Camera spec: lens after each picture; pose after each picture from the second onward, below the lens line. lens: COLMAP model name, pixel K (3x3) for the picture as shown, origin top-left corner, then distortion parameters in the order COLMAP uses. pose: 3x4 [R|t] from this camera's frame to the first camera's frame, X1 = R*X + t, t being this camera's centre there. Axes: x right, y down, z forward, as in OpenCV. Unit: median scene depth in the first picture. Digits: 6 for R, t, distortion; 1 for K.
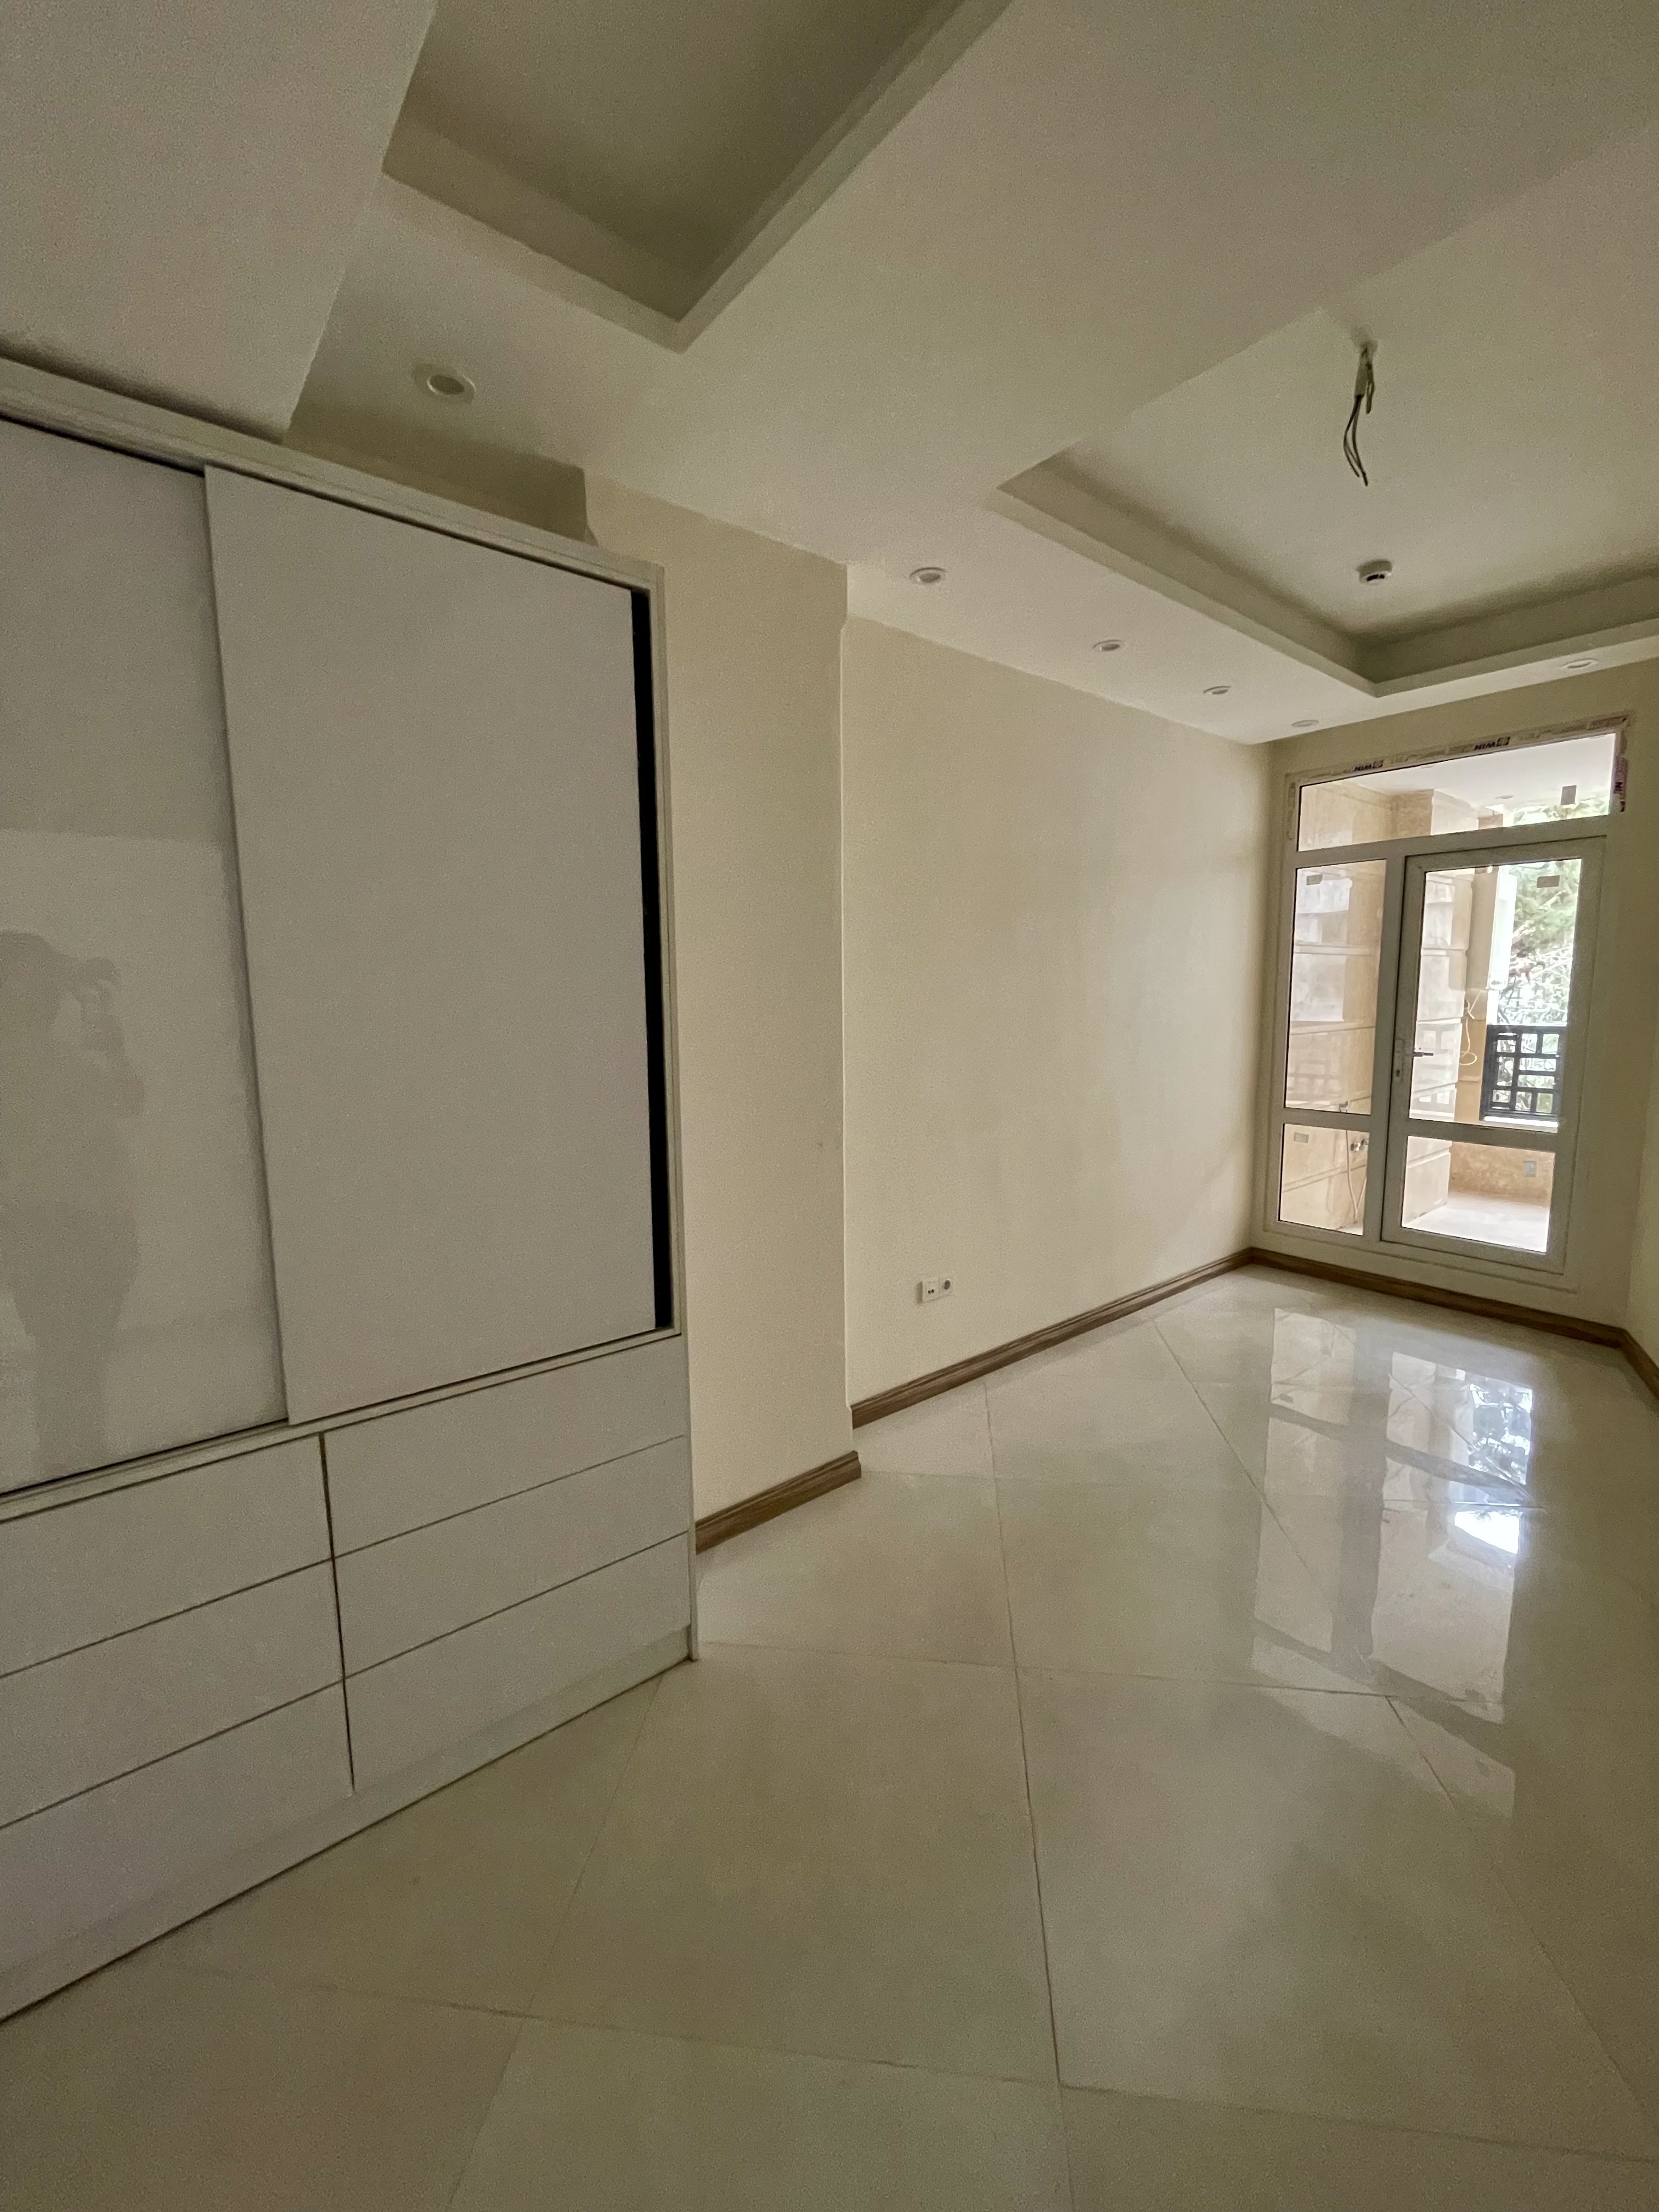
lens RADIAL K [[899.8, 0, 838.0], [0, 899.8, 1109.2], [0, 0, 1]] dist [-0.004960, 0.000034]
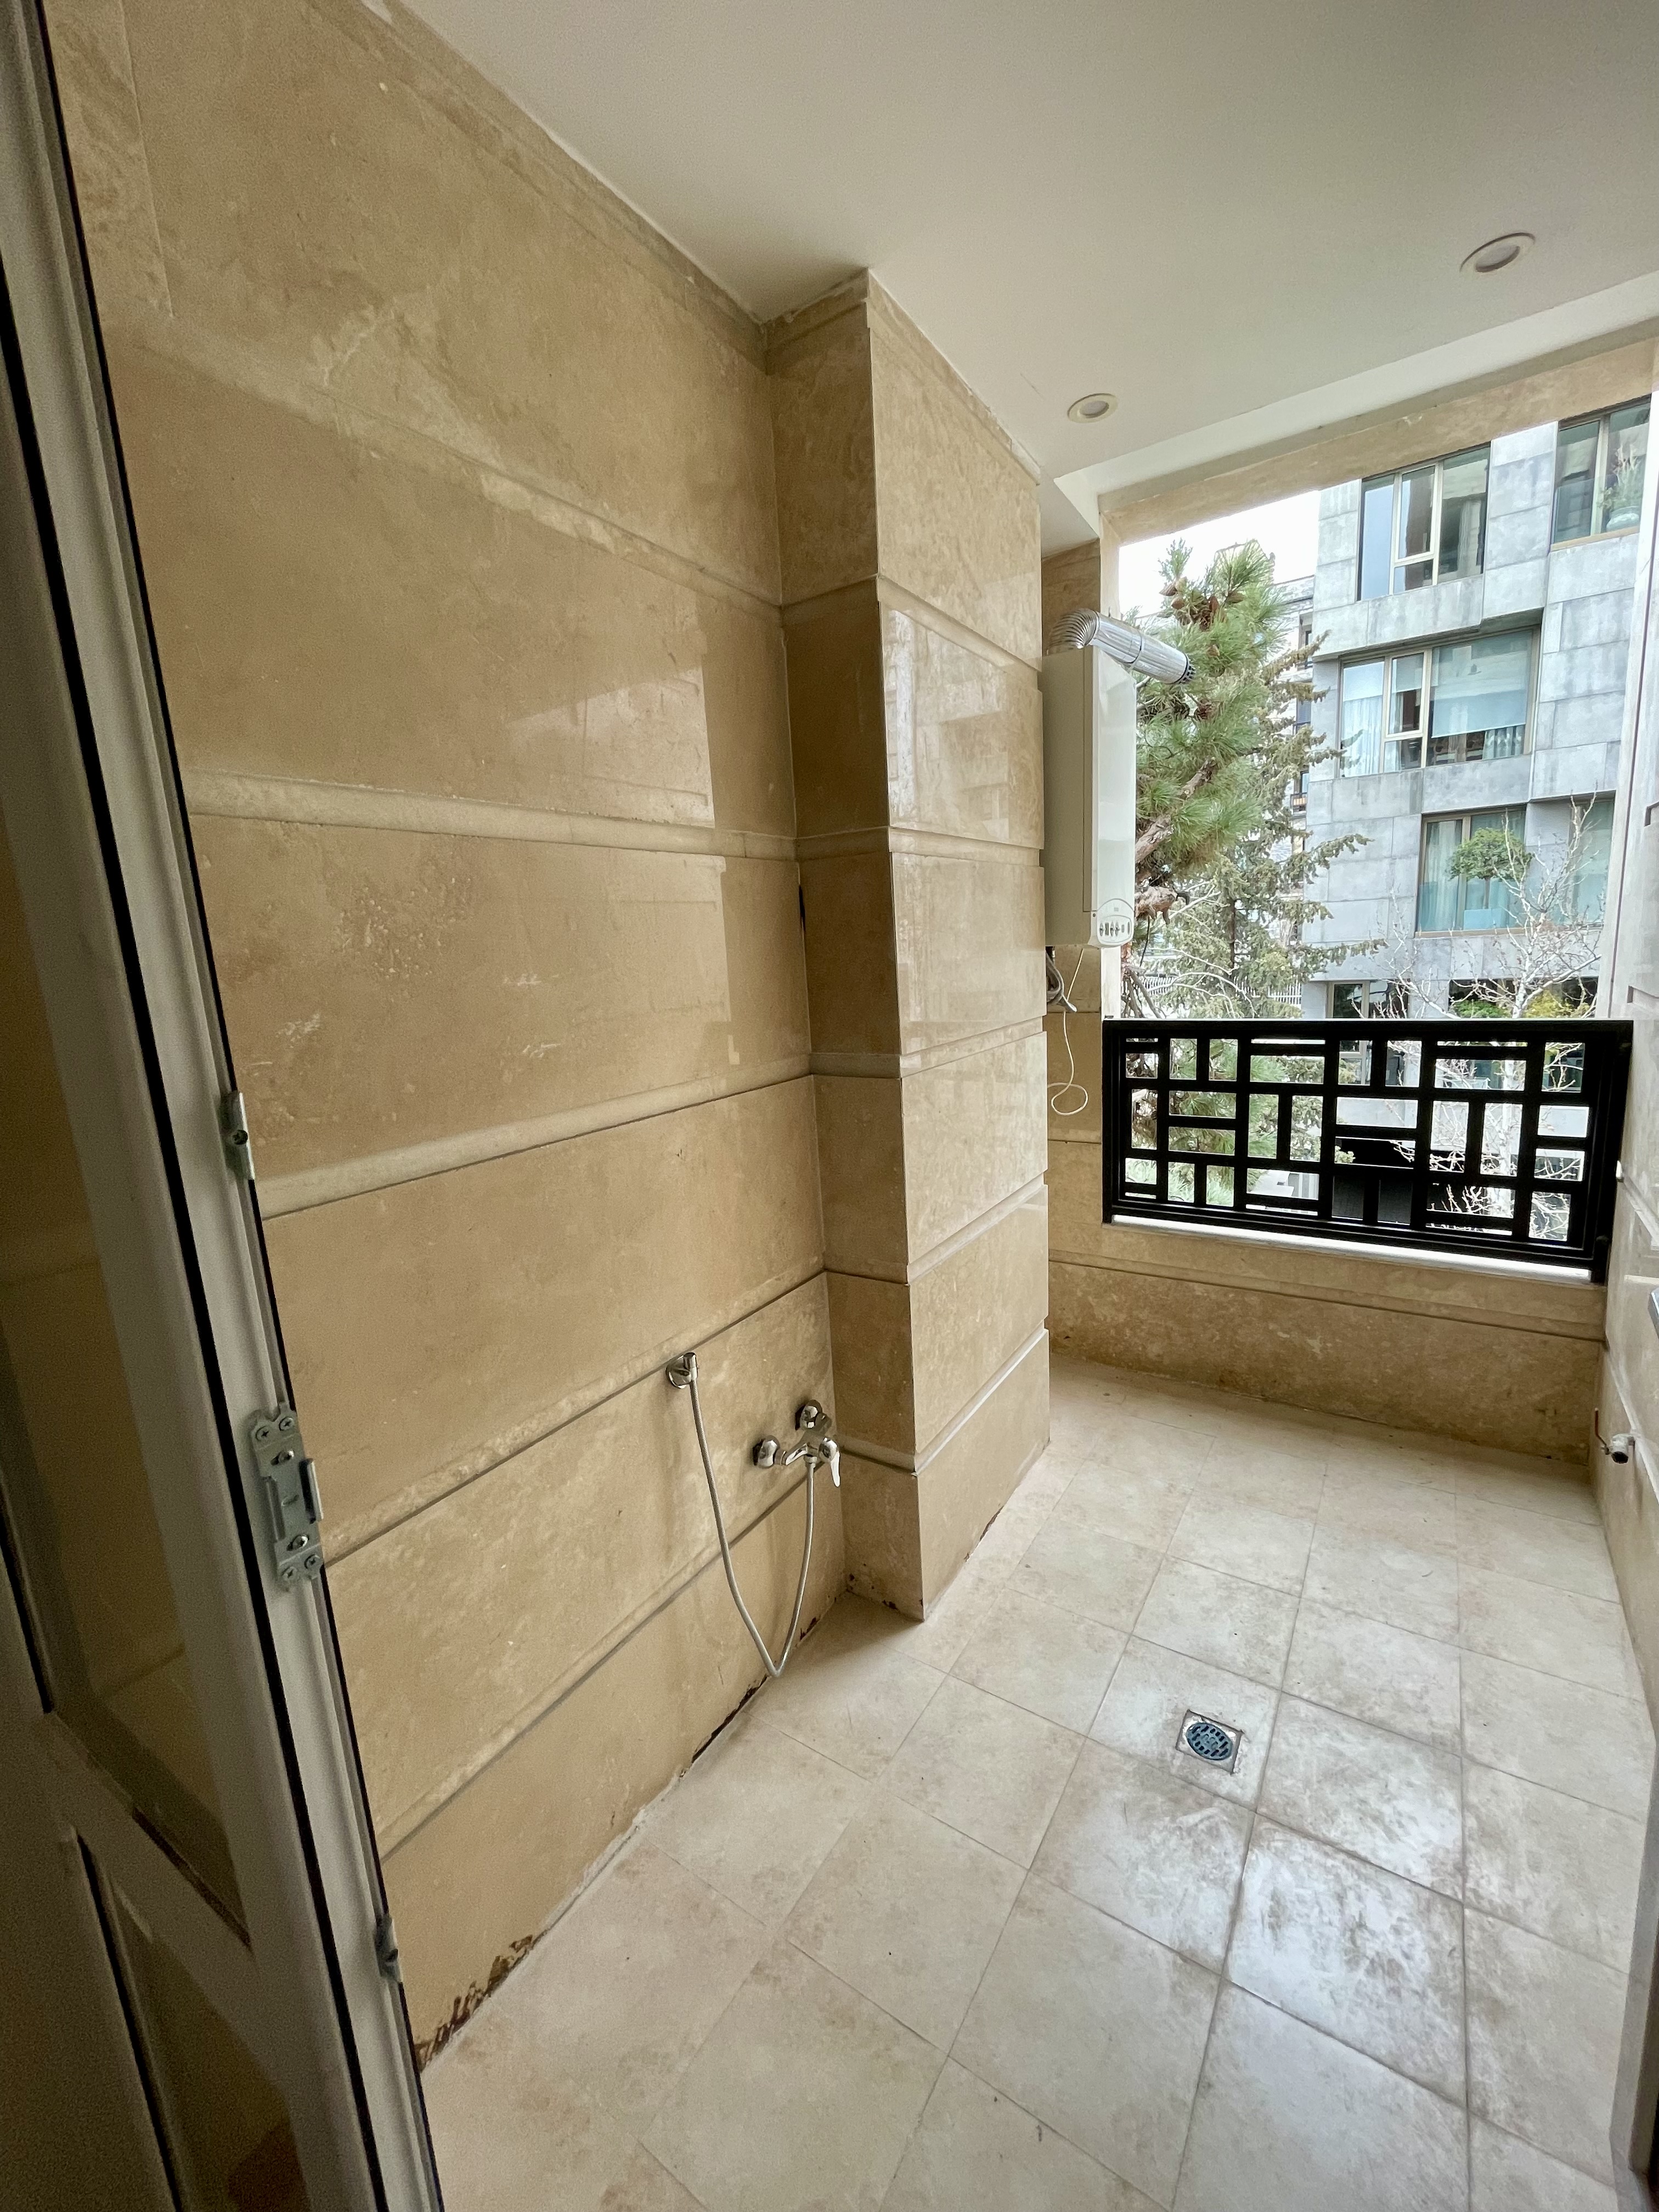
lens RADIAL K [[899.8, 0, 826.0], [0, 899.8, 1109.1], [0, 0, 1]] dist [-0.004960, 0.000034]
pose [[0.953450, -0.095028, 0.286187, 0.448439], [0.085549, 0.995296, 0.045475, -0.081750], [-0.289162, -0.018876, 0.957094, 0.594515]]
